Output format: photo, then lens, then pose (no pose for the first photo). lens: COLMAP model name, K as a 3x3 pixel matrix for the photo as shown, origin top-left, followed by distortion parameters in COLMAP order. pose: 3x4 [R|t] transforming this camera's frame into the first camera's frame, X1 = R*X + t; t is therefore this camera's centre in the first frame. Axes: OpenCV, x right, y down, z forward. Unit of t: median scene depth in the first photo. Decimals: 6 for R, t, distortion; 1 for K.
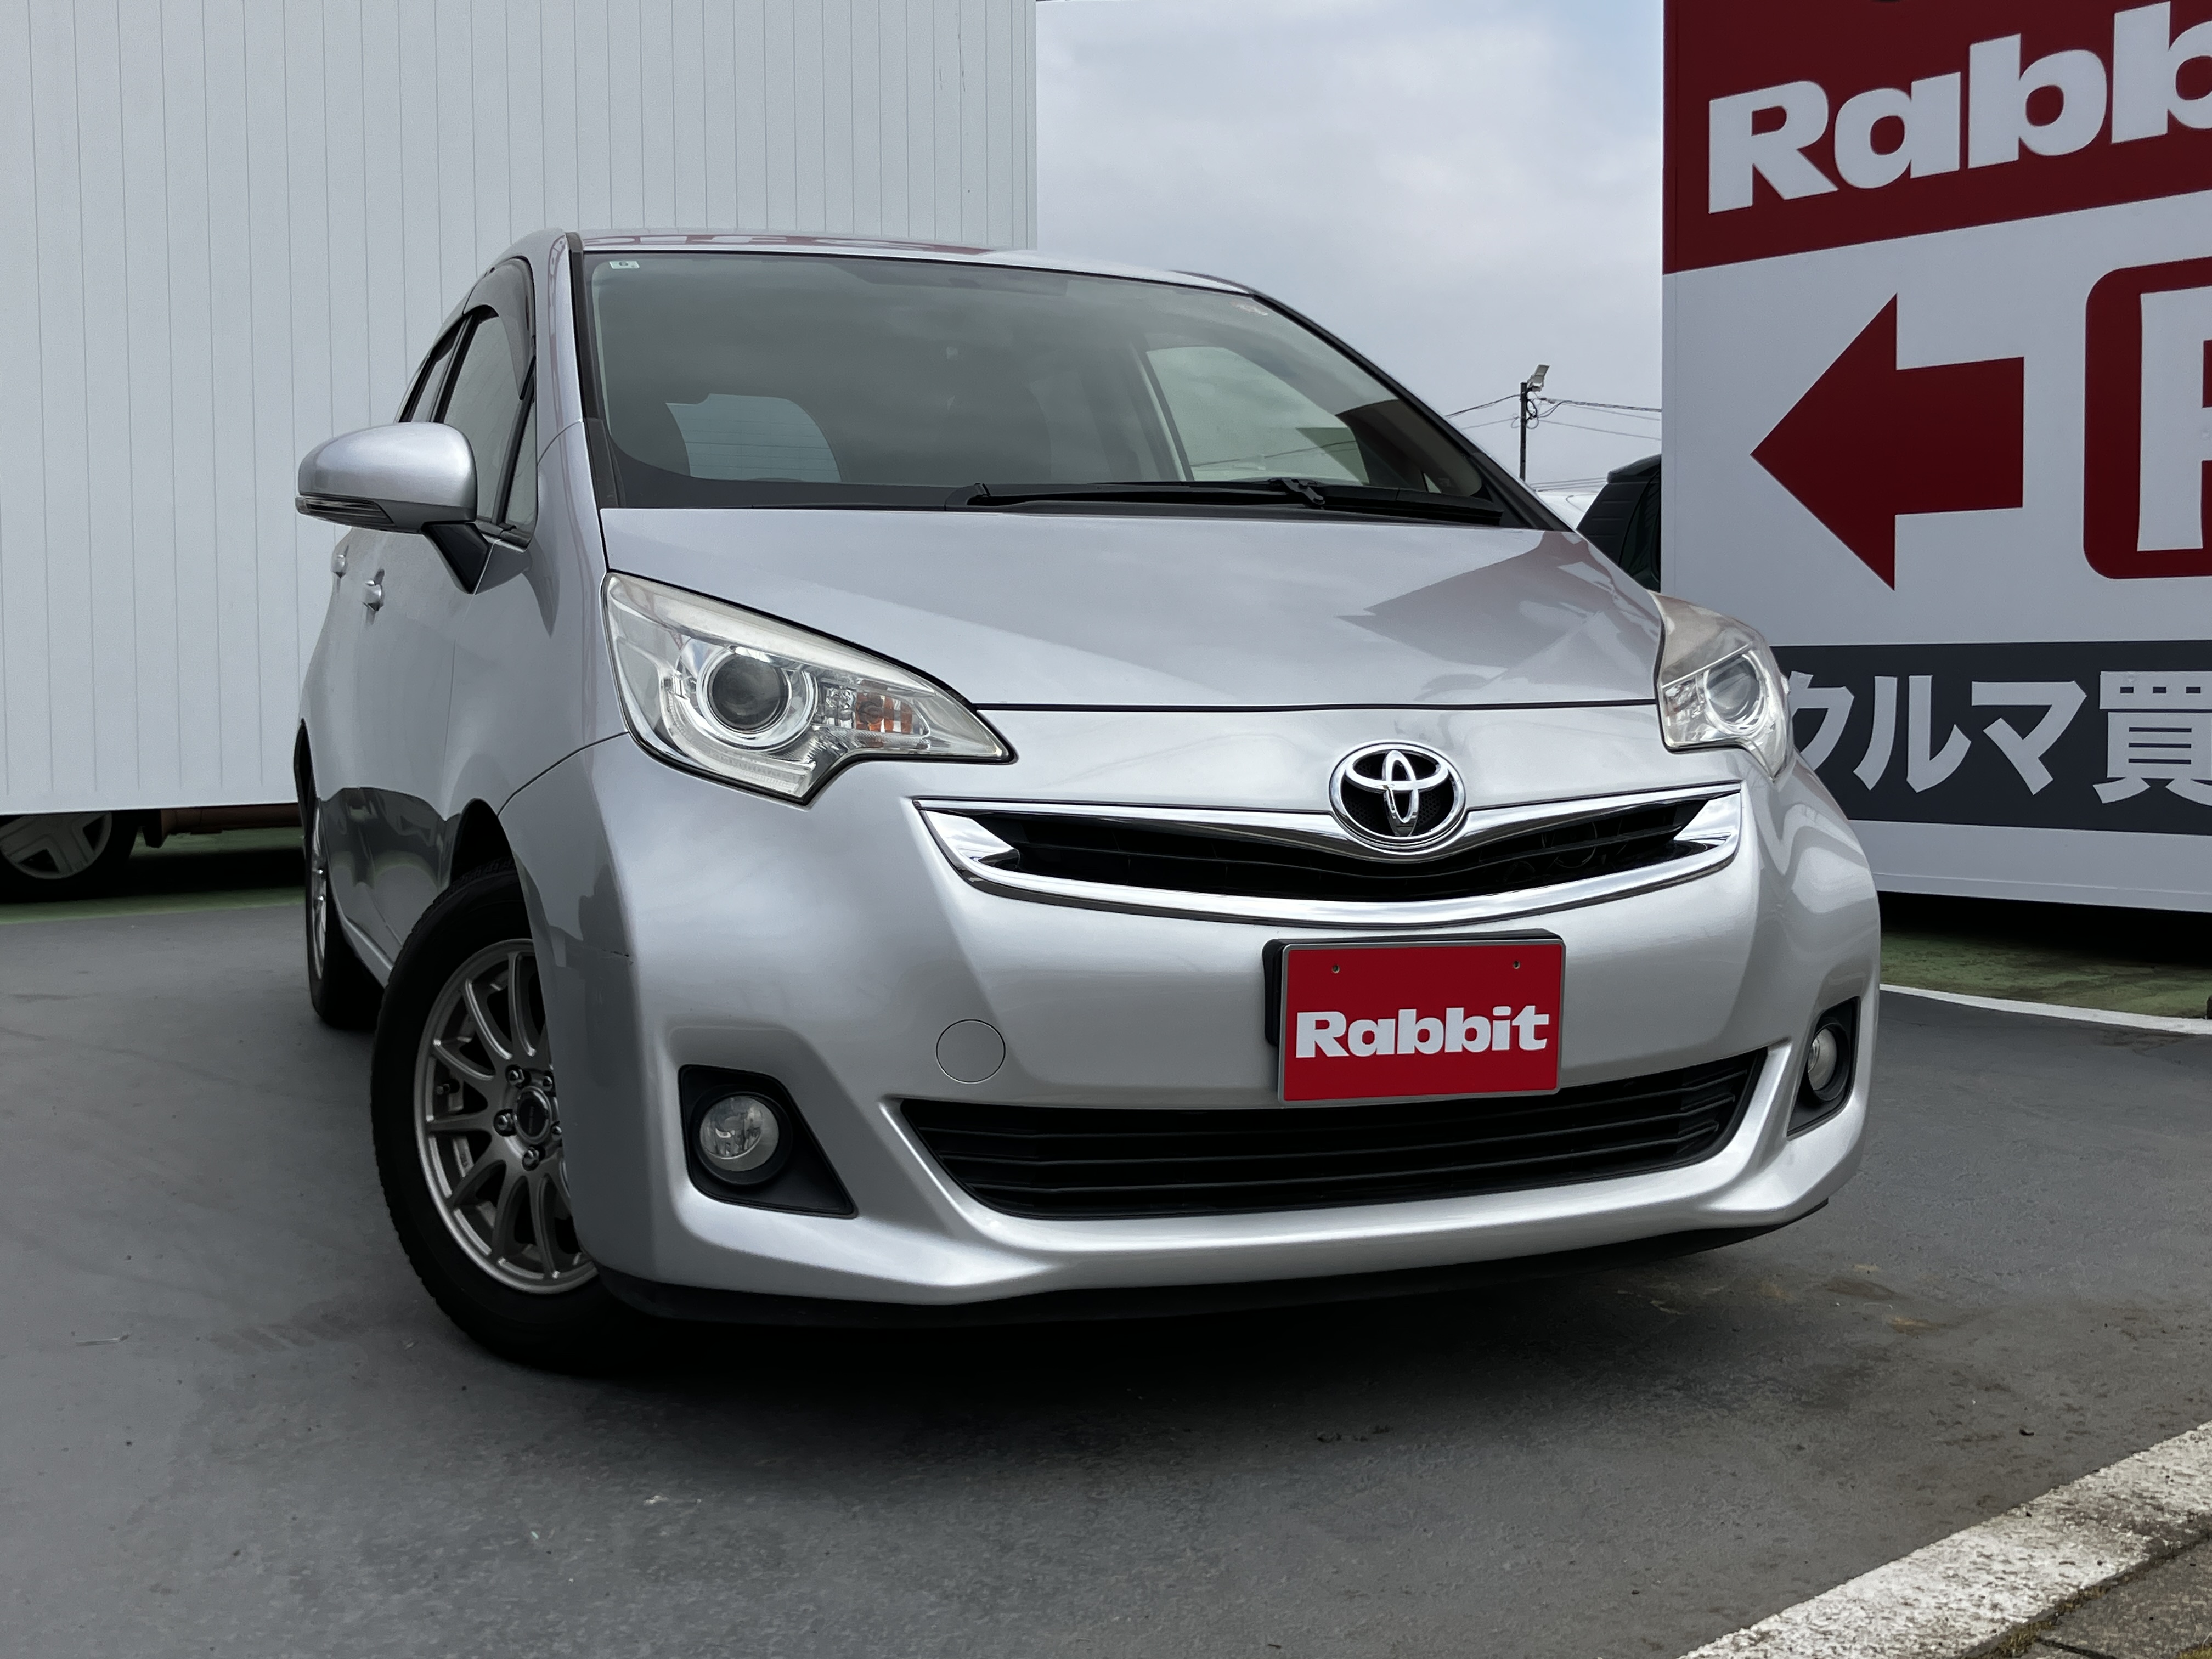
lens RADIAL K [[2472.8, 0, 1106.0], [0, 2472.8, 829.5], [0, 0, 1]] dist [0.012871, -0.031287]
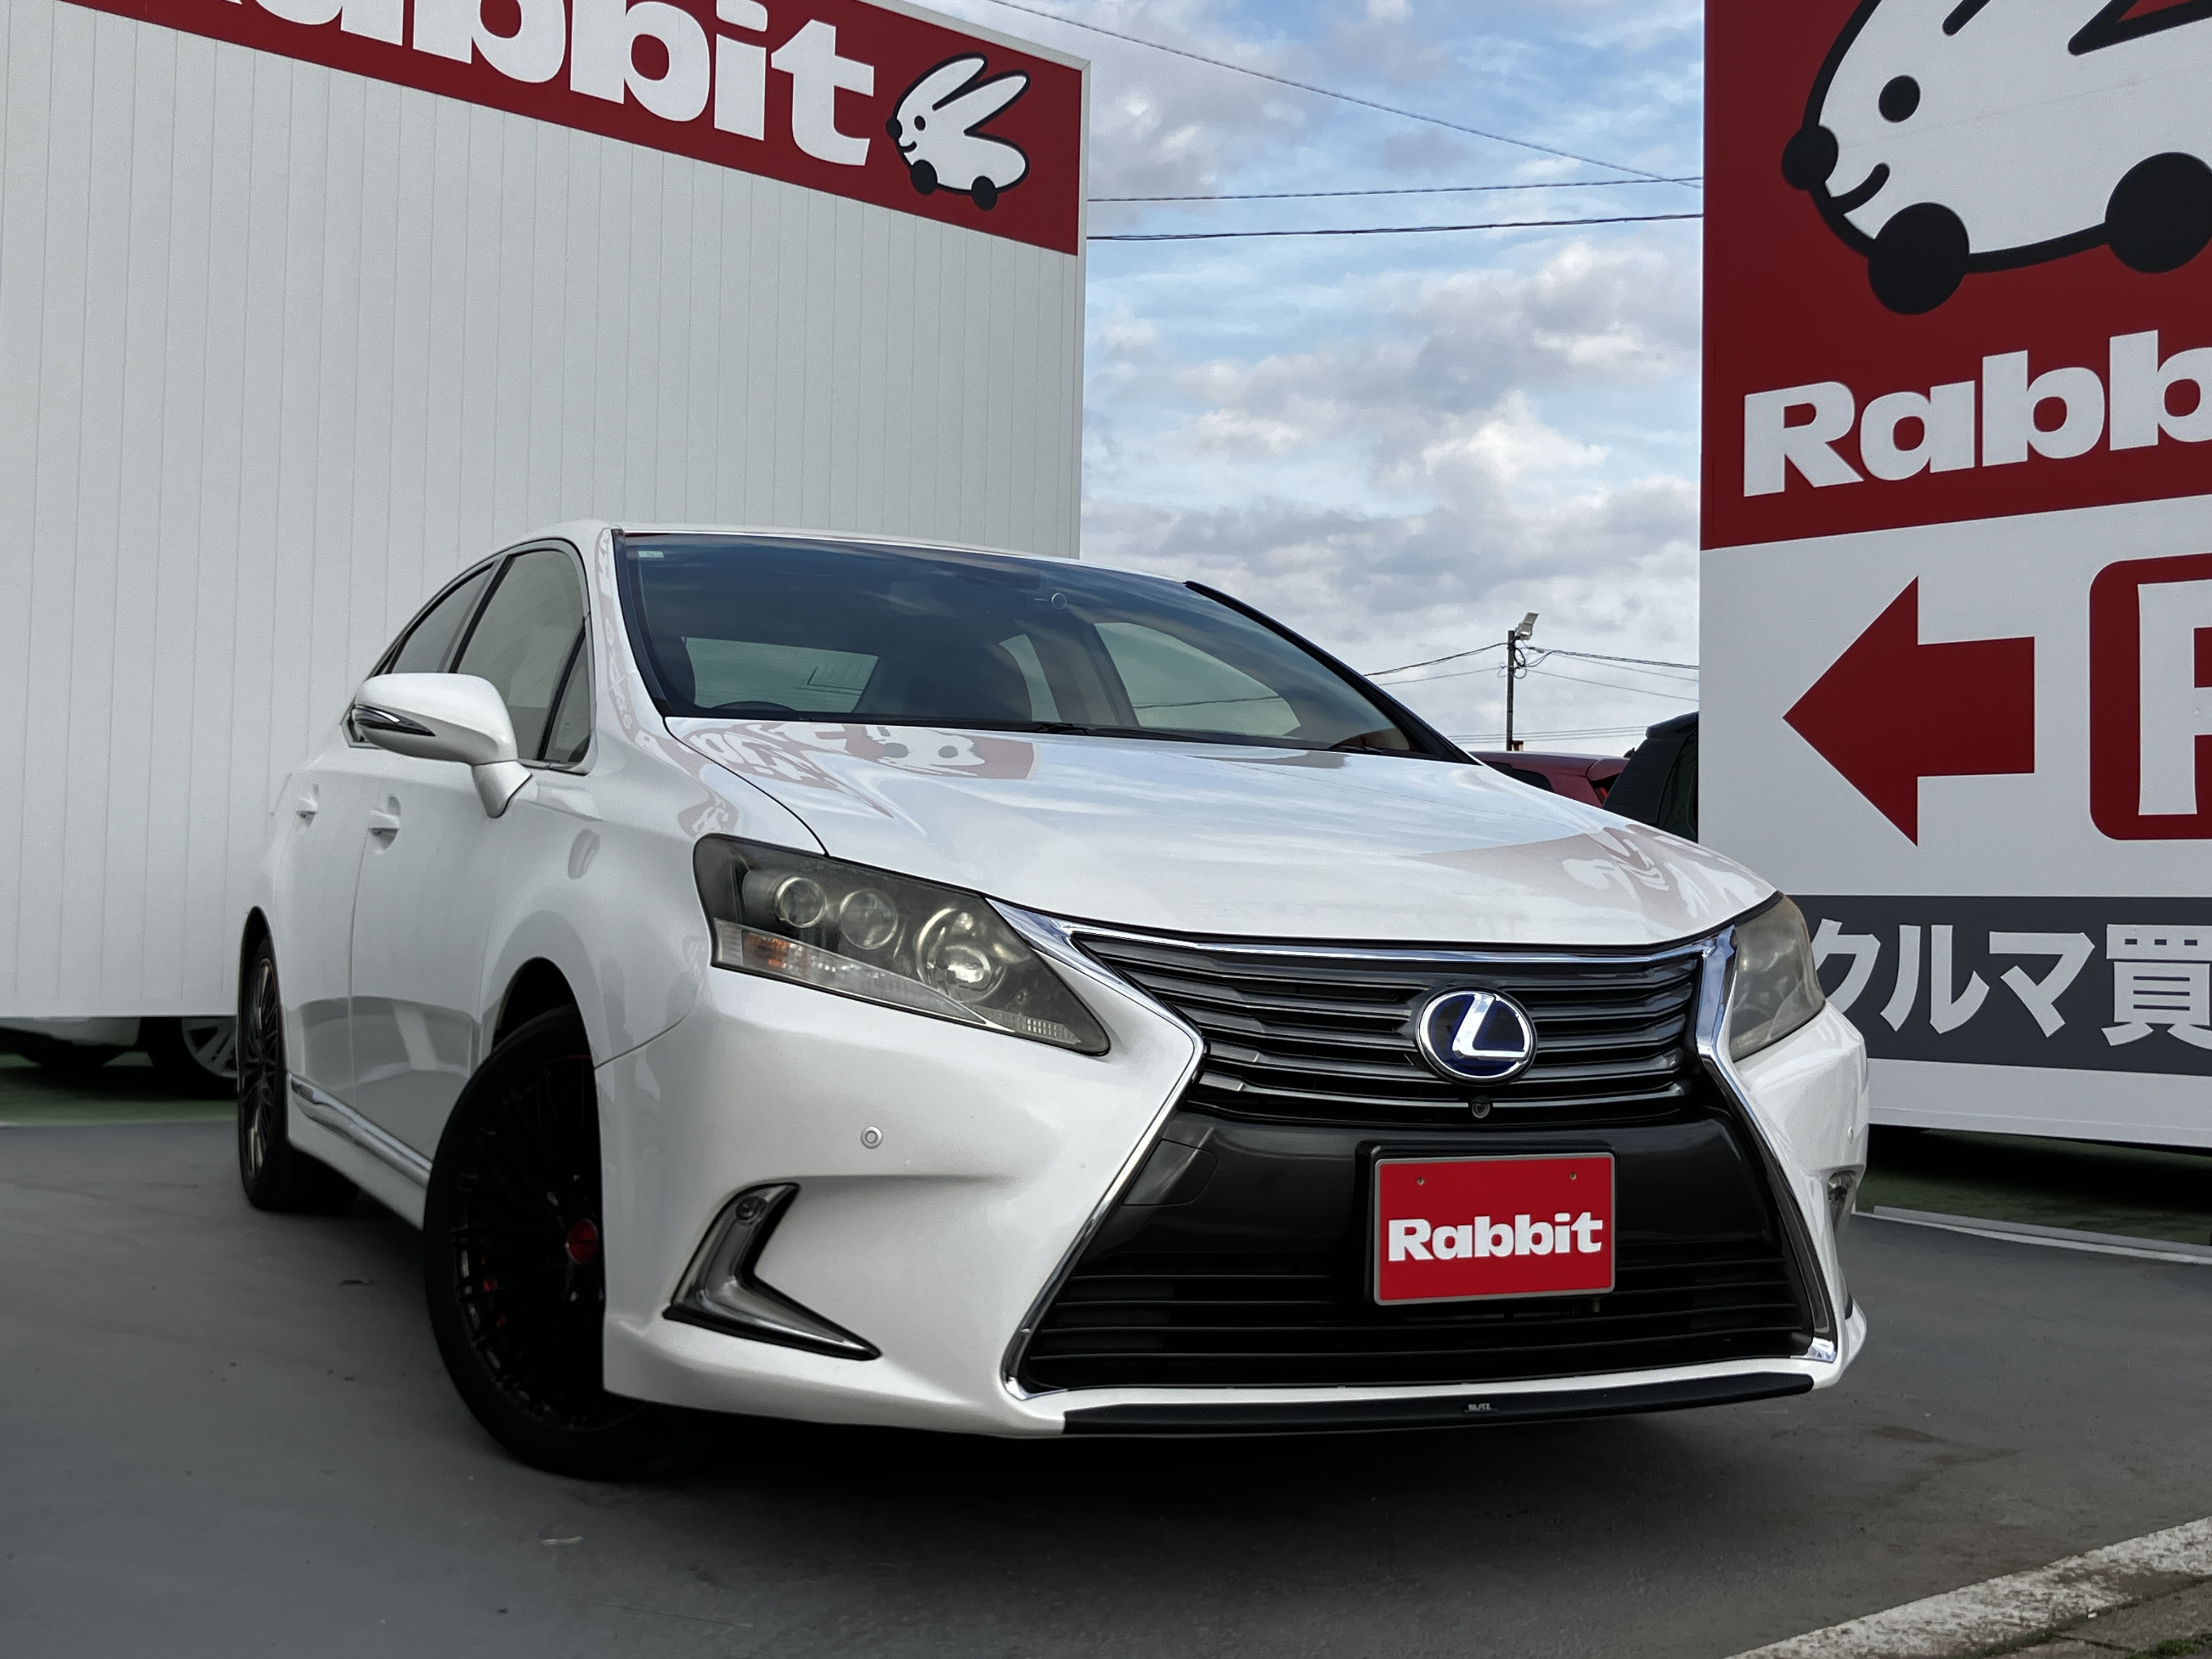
lens RADIAL K [[2681.1, 0, 1106.0], [0, 2681.1, 829.5], [0, 0, 1]] dist [0.058071, -0.225717]
pose [[0.999447, 0.025878, 0.020878, -0.063178], [-0.023677, 0.994748, -0.099578, 0.022601], [-0.023345, 0.099029, 0.994811, -0.168700]]
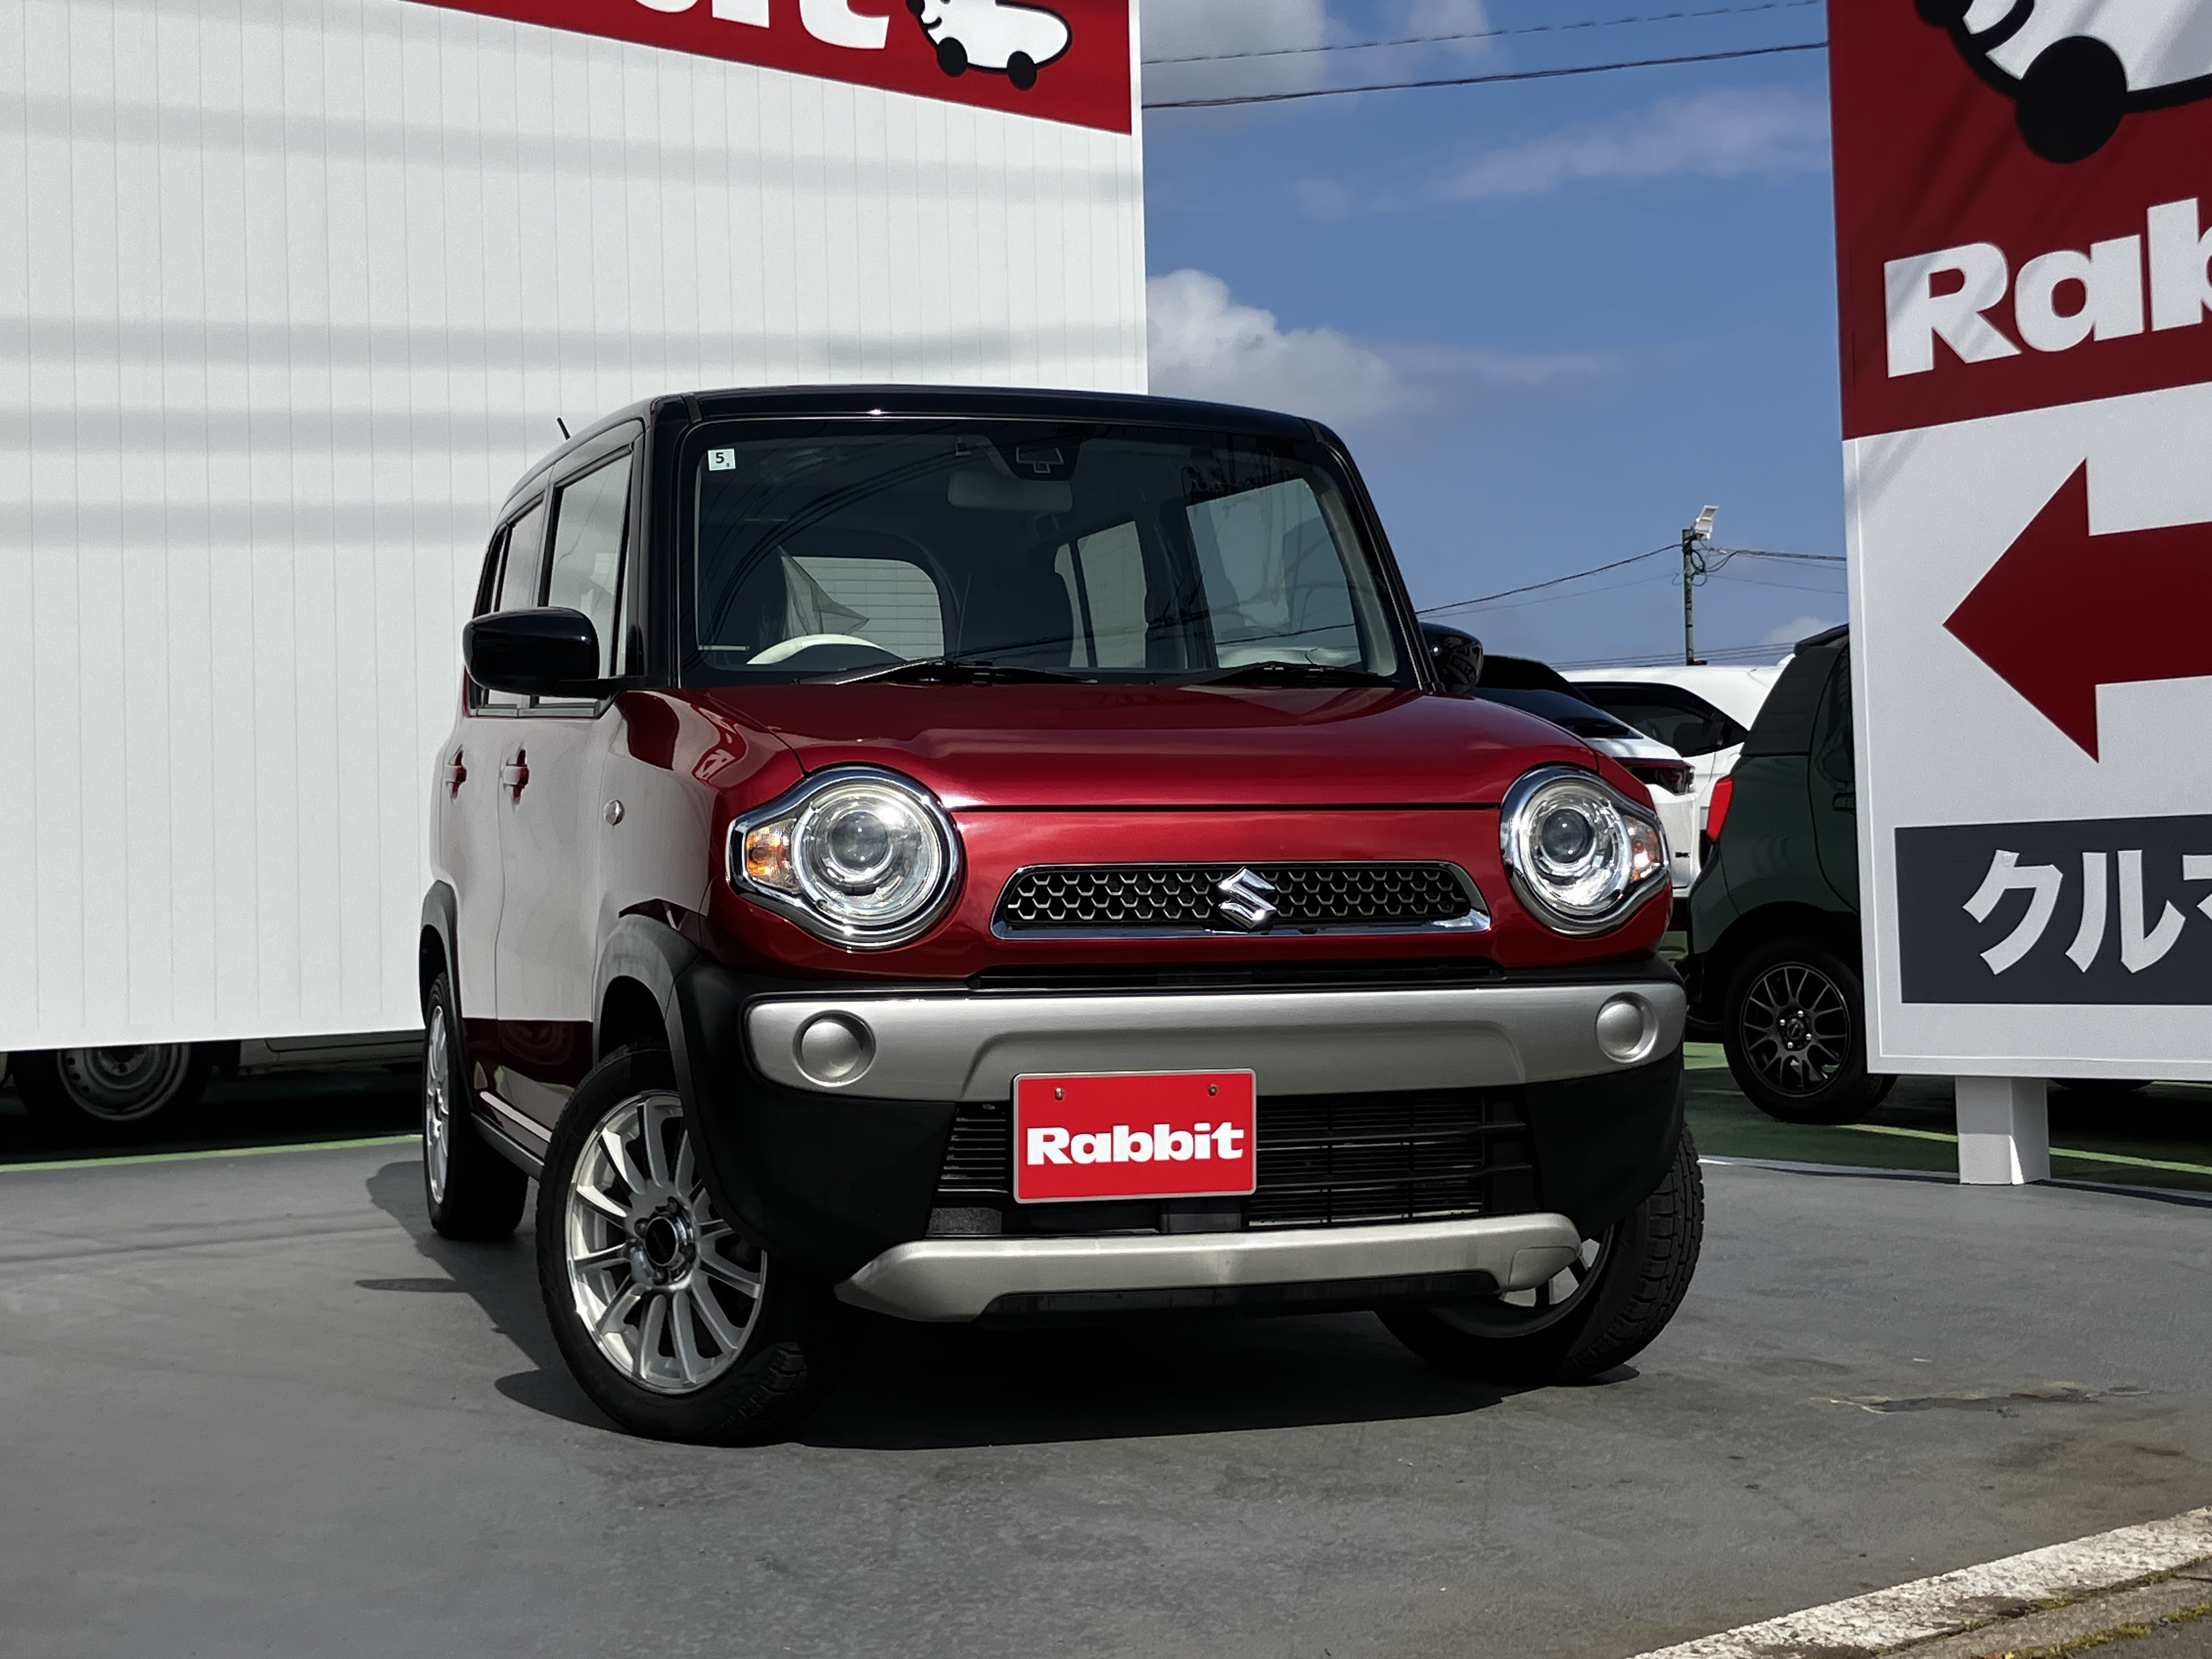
lens RADIAL K [[3202.4, 0, 1080.7], [0, 3202.4, 829.4], [0, 0, 1]] dist [0.026488, -0.089332]
pose [[0.999534, -0.020804, -0.022346, -0.050456], [0.018752, 0.995907, -0.088417, 0.032966], [0.024094, 0.087957, 0.995833, -0.255388]]
